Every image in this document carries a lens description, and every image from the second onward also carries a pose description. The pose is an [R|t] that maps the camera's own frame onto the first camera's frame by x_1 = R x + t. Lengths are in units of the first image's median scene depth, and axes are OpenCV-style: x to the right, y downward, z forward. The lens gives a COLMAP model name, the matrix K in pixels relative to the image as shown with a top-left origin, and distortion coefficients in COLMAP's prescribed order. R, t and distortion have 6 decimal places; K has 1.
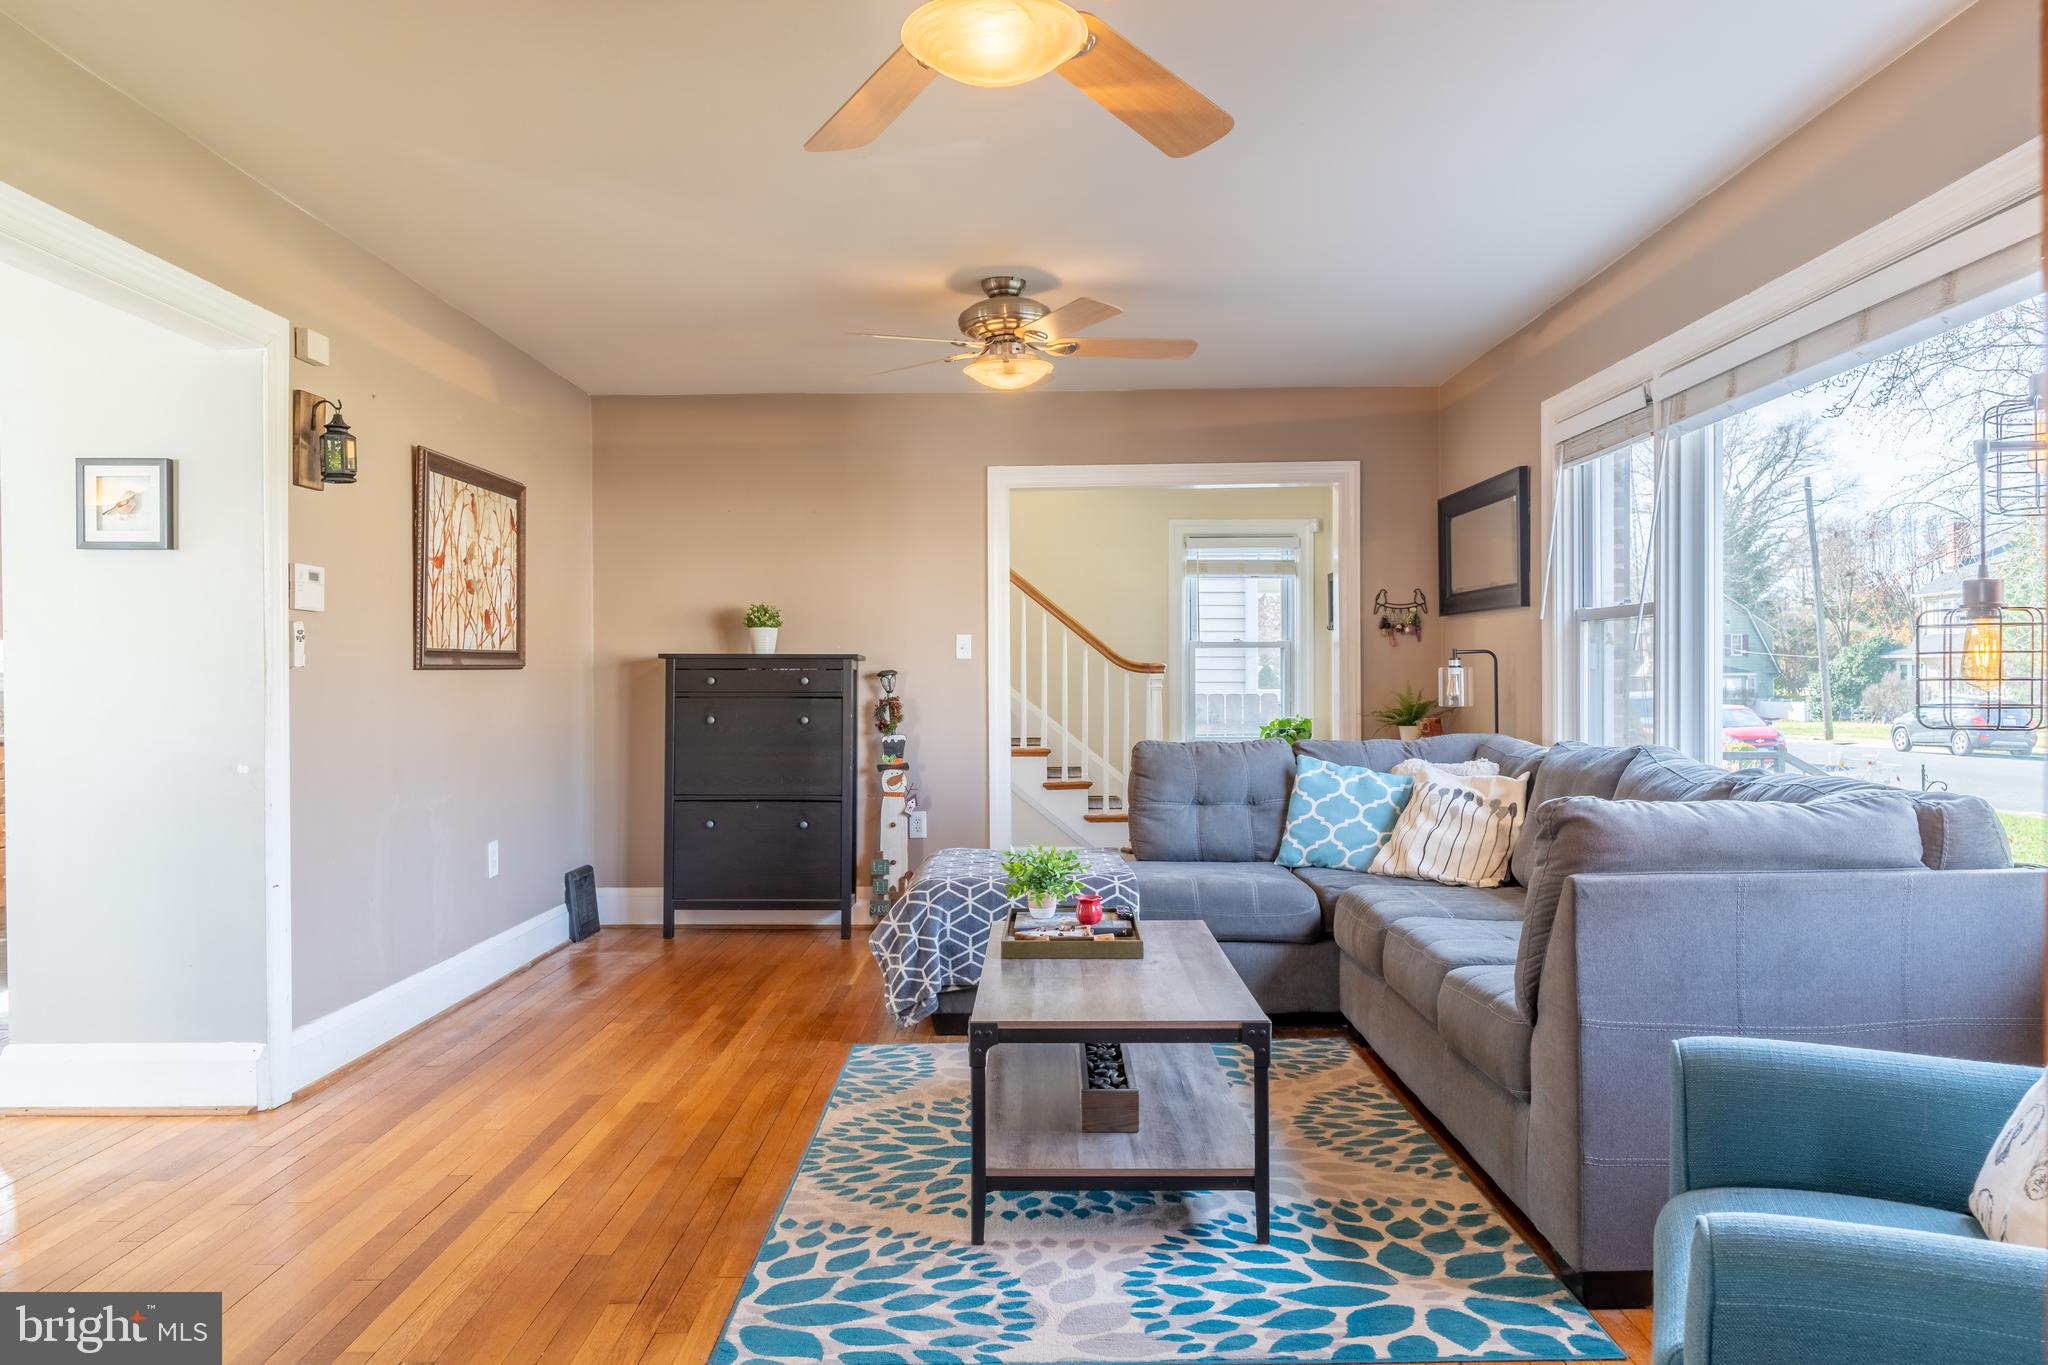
lens RADIAL K [[1435.1, 0, 1019.6], [0, 1435.1, 681.9], [0, 0, 1]] dist [0.002699, 0.000949]
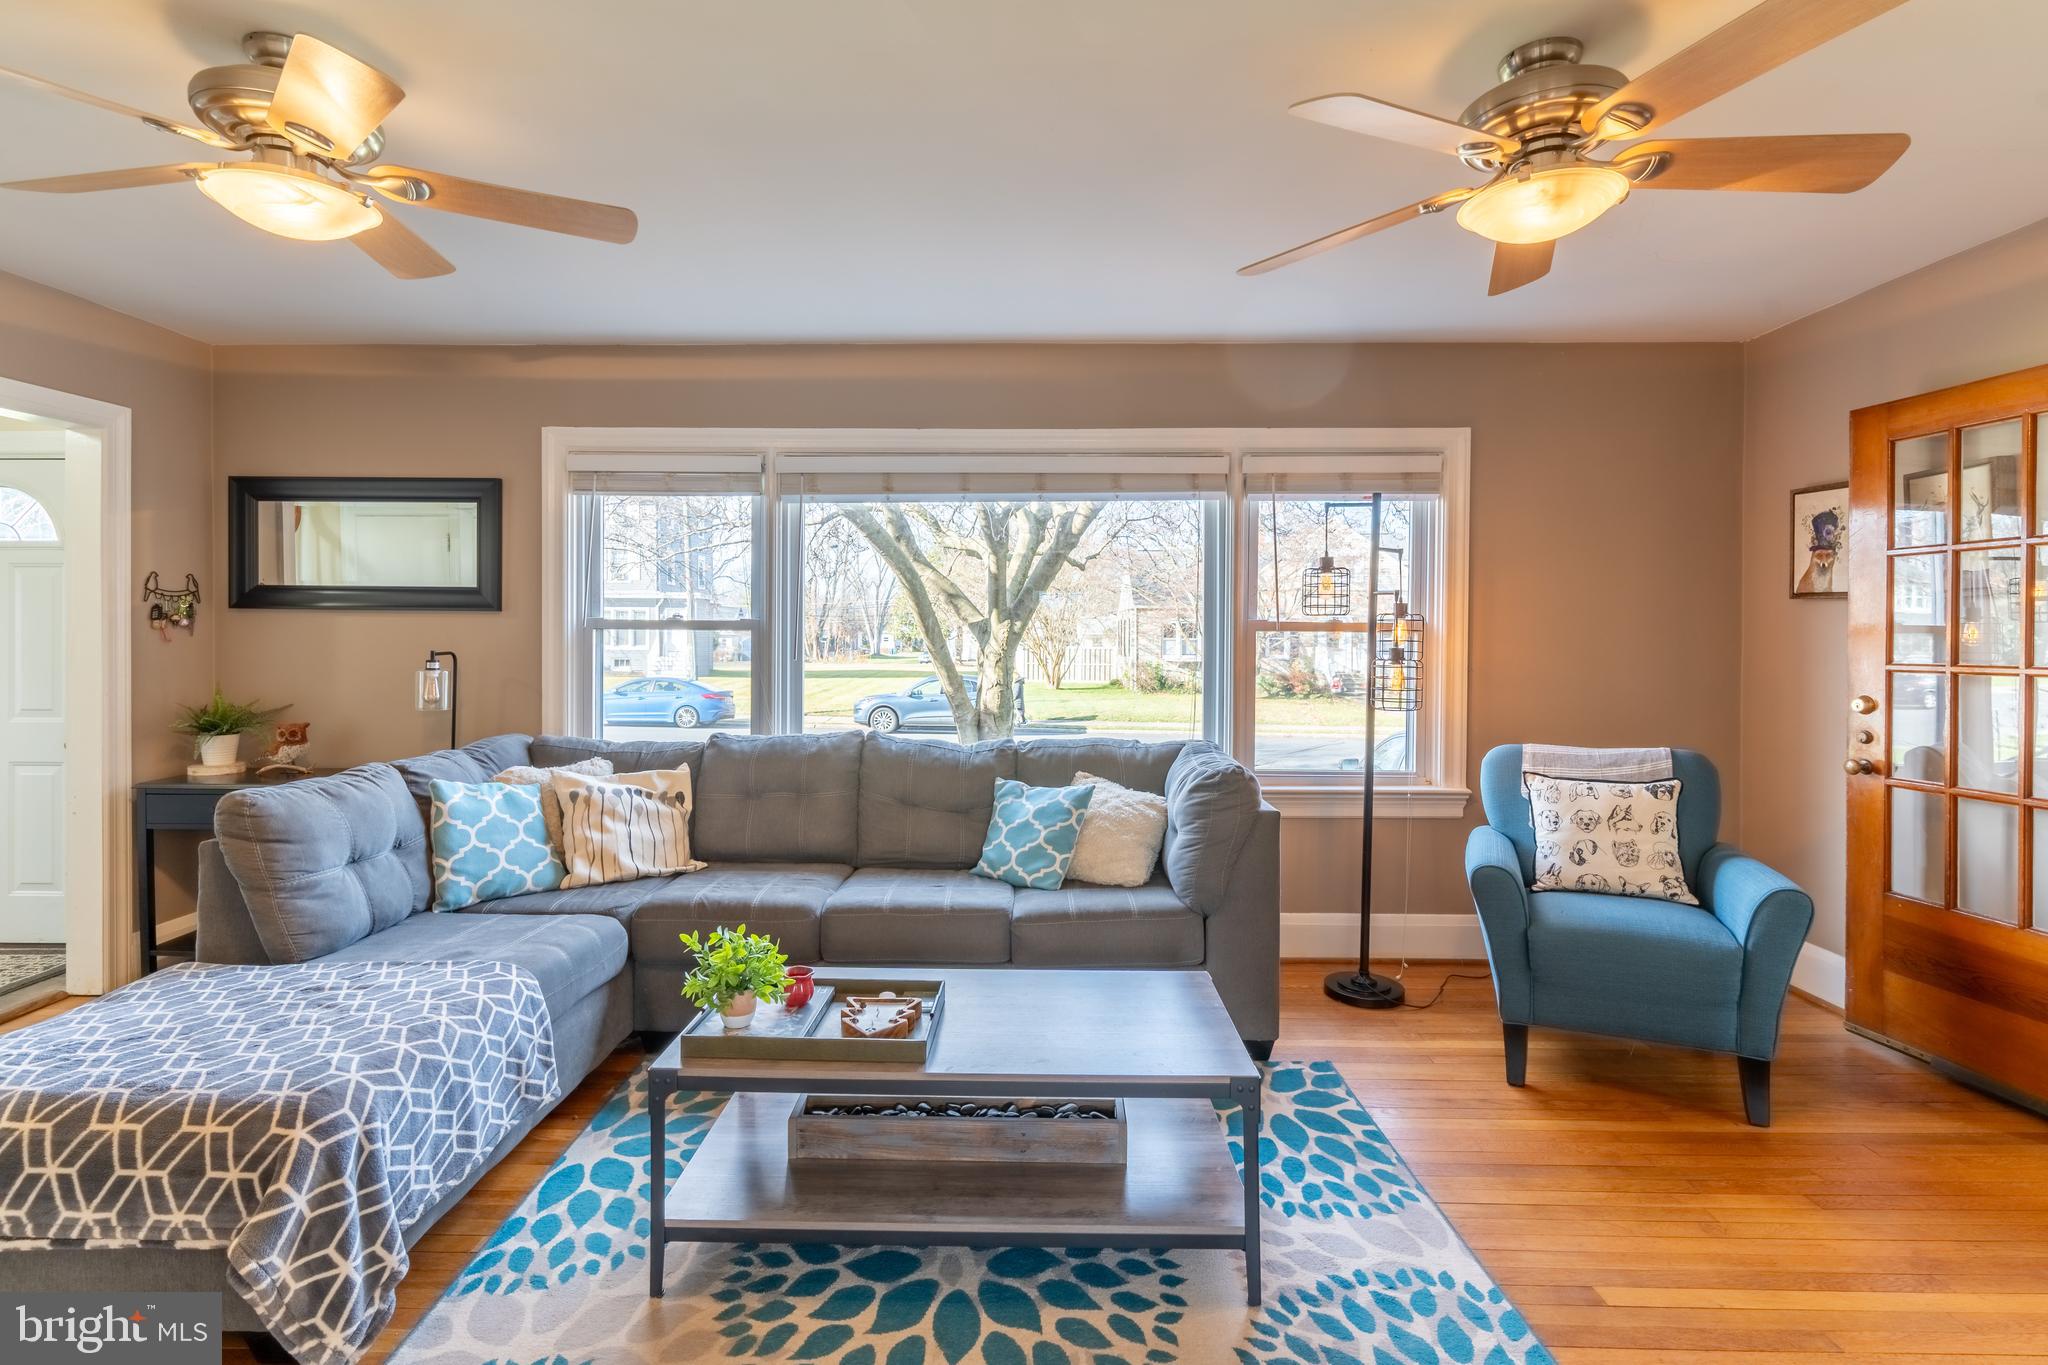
lens RADIAL K [[986.5, 0, 1003.4], [0, 986.5, 644.2], [0, 0, 1]] dist [0.000643, 0.000117]
pose [[0.011211, -0.002952, 0.999933, -0.439850], [0.000549, 0.999996, 0.002946, -0.035302], [-0.999937, 0.000516, 0.011213, 0.733166]]
